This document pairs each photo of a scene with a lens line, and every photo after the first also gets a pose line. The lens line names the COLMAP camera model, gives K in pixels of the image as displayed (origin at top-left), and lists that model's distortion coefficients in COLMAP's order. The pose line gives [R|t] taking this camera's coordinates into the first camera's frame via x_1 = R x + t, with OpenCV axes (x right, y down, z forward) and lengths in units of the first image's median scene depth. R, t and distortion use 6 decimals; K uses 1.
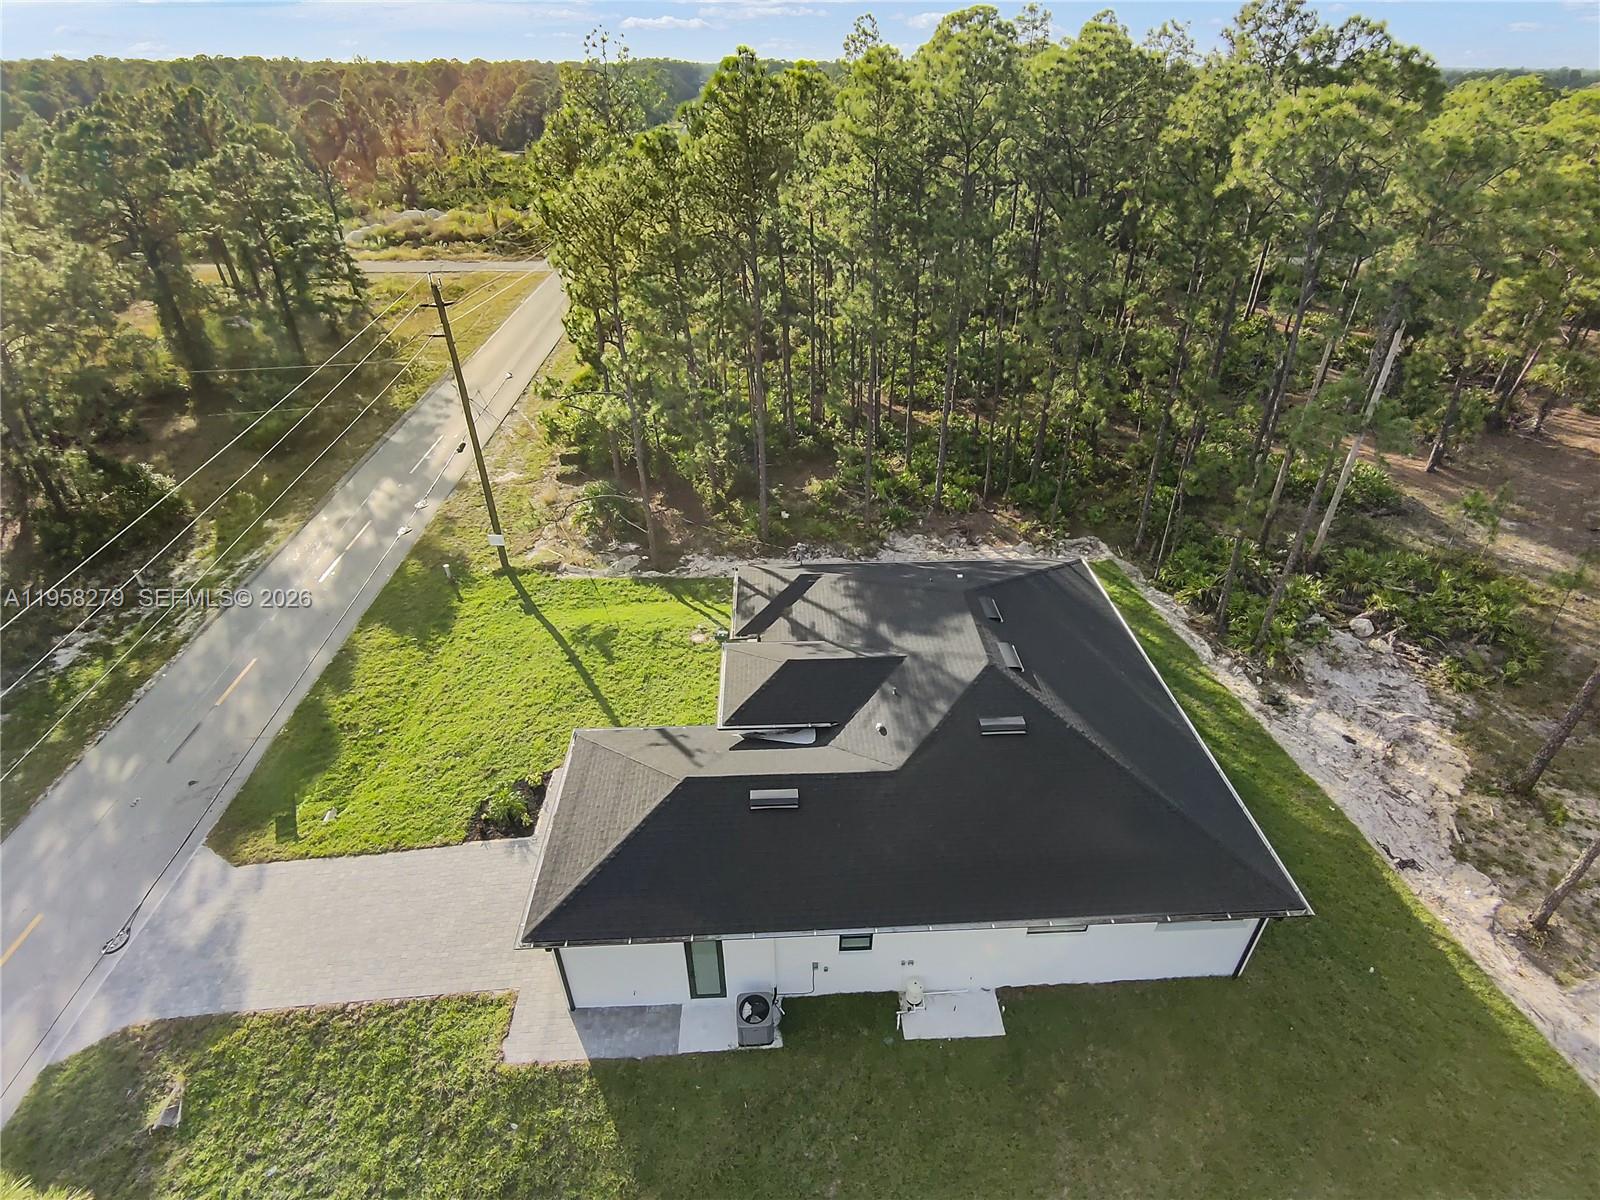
lens RADIAL K [[825.6, 0, 813.7], [0, 825.6, 612.5], [0, 0, 1]] dist [-0.002092, -0.001525]
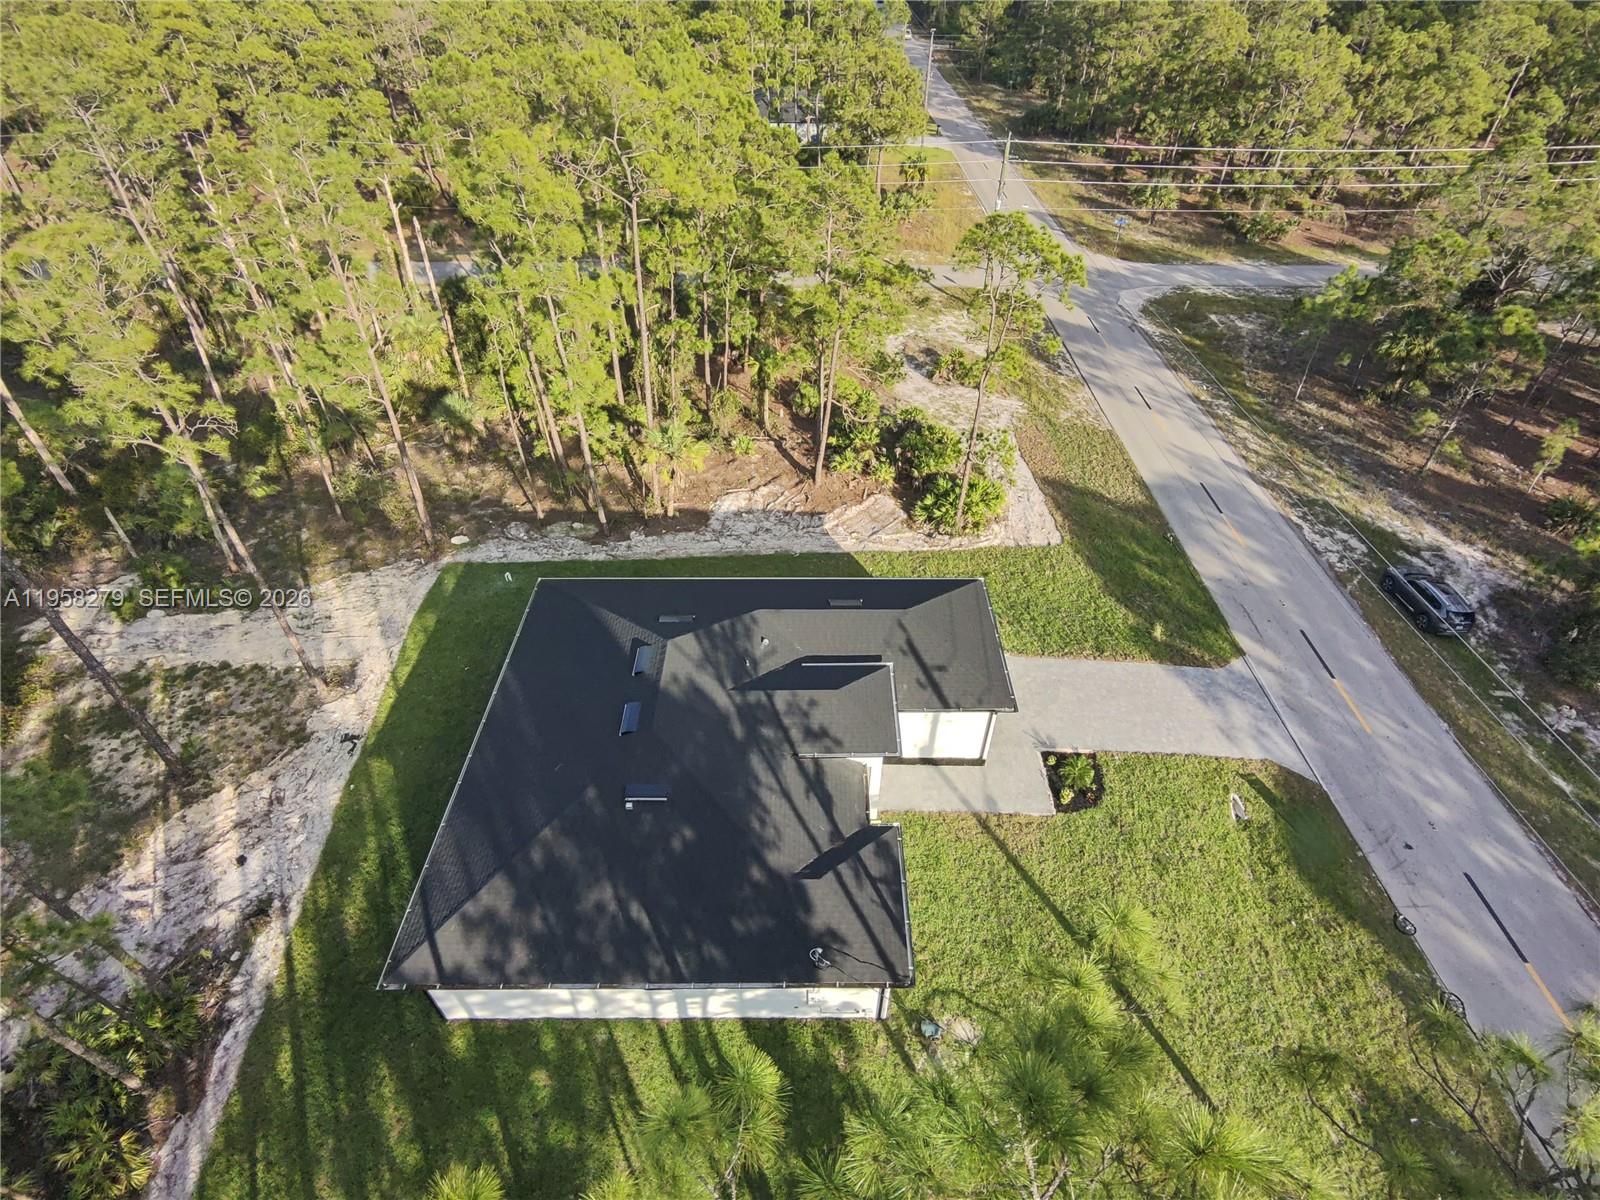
lens RADIAL K [[825.6, 0, 813.7], [0, 825.6, 612.5], [0, 0, 1]] dist [-0.002092, -0.001525]
pose [[-0.999028, -0.034150, 0.027874, -0.021684], [0.018146, 0.257672, 0.966062, -0.732771], [-0.040174, 0.965629, -0.256802, 0.839838]]
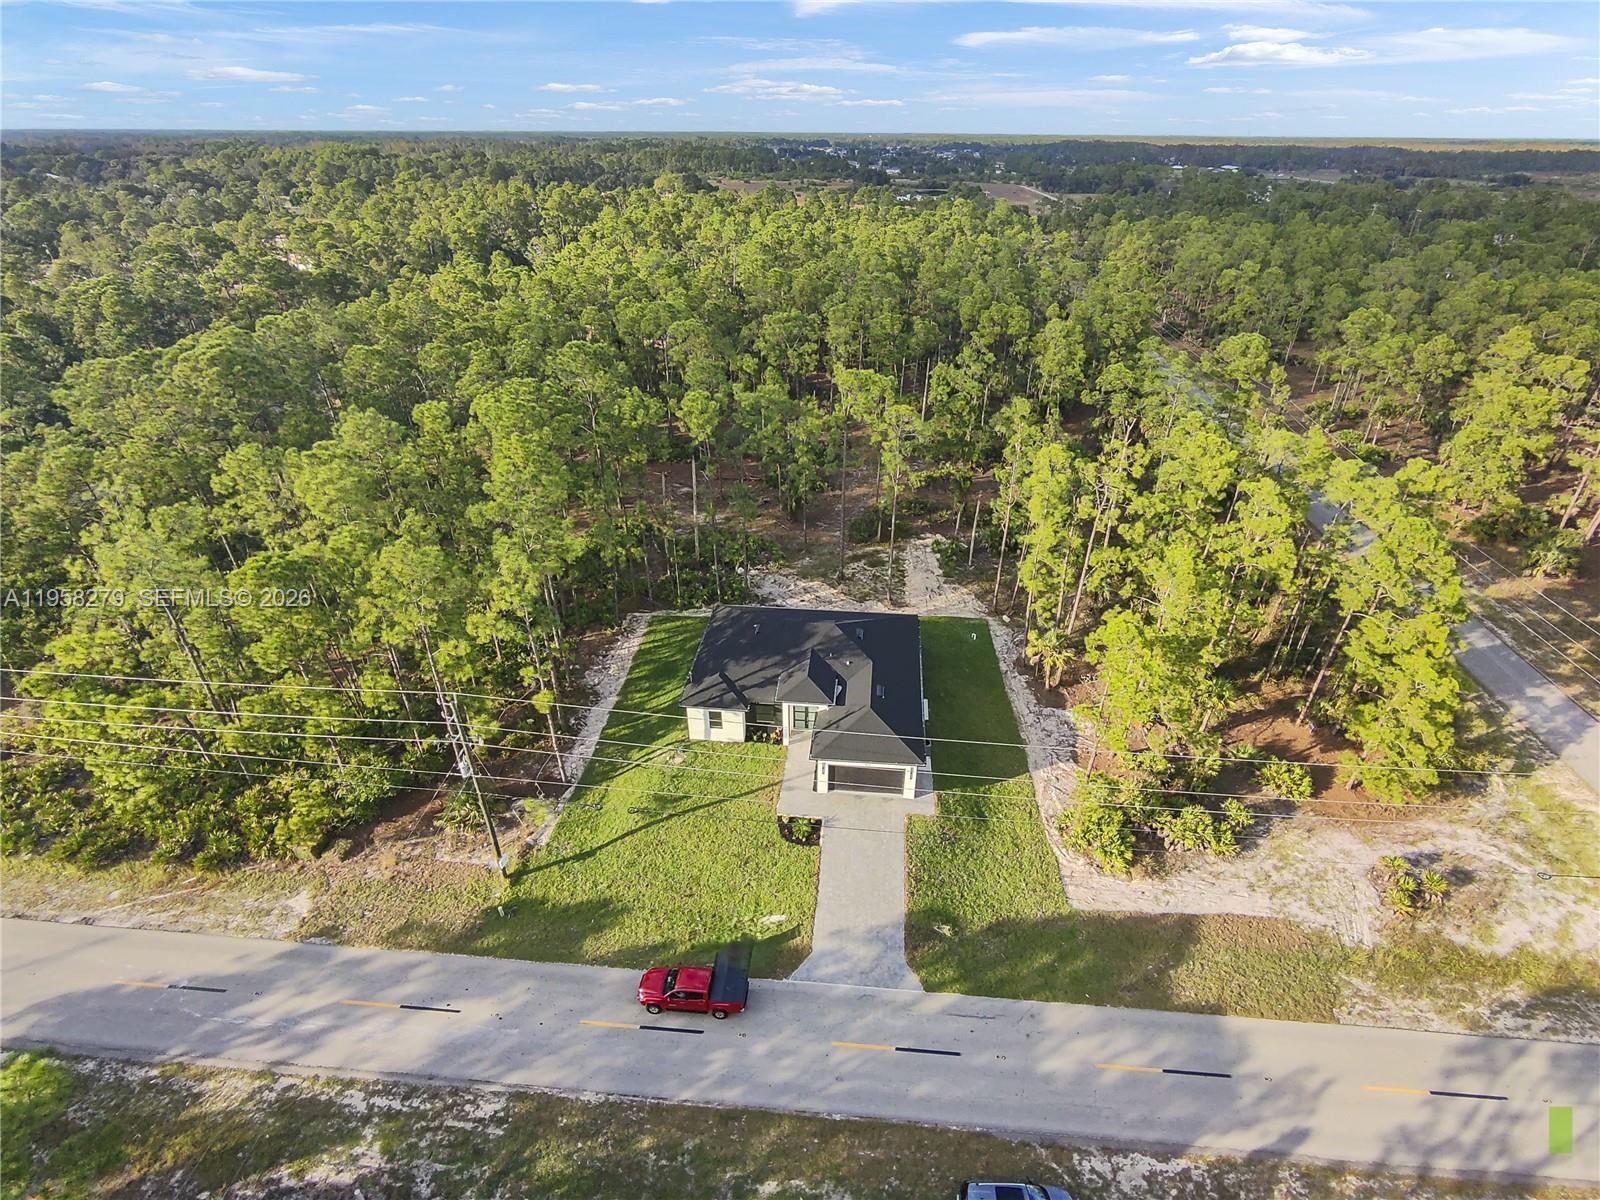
lens RADIAL K [[825.6, 0, 813.7], [0, 825.6, 612.5], [0, 0, 1]] dist [-0.002092, -0.001525]
pose [[0.135157, -0.507790, 0.850812, -1.349505], [0.542942, 0.756250, 0.365103, -0.644053], [-0.828822, 0.412596, 0.377913, 0.029427]]
